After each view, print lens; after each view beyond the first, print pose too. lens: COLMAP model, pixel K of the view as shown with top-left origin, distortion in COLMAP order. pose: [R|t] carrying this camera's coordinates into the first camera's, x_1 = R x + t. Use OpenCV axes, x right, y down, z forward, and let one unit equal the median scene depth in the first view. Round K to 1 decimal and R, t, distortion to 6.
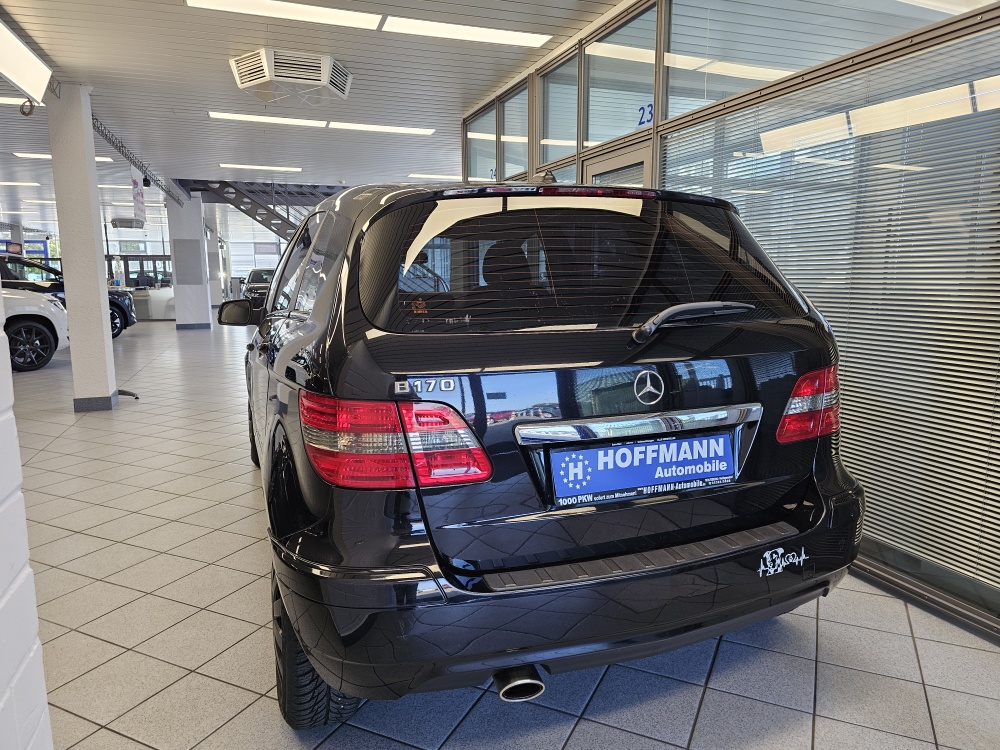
lens RADIAL K [[677.4, 0, 496.4], [0, 677.4, 375.9], [0, 0, 1]] dist [0.093291, -0.125995]
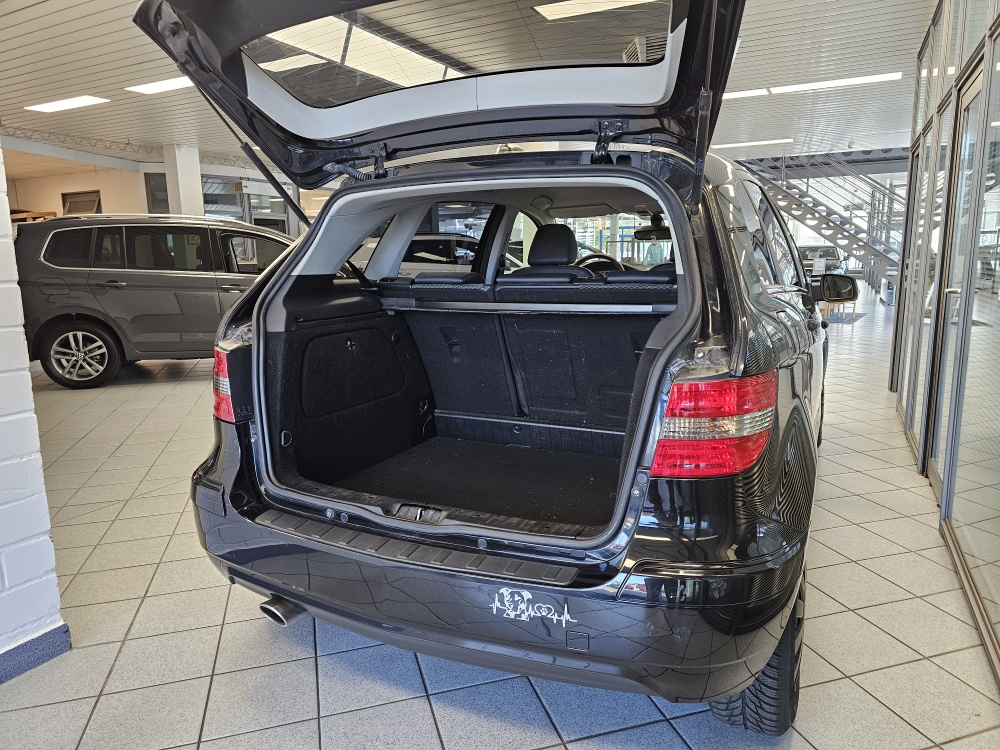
lens RADIAL K [[677.4, 0, 496.4], [0, 677.4, 375.9], [0, 0, 1]] dist [0.093291, -0.125995]
pose [[0.669234, 0.126159, -0.732263, 0.951116], [-0.103646, 0.991696, 0.076132, -0.062543], [0.735787, 0.024946, 0.676753, 0.415800]]
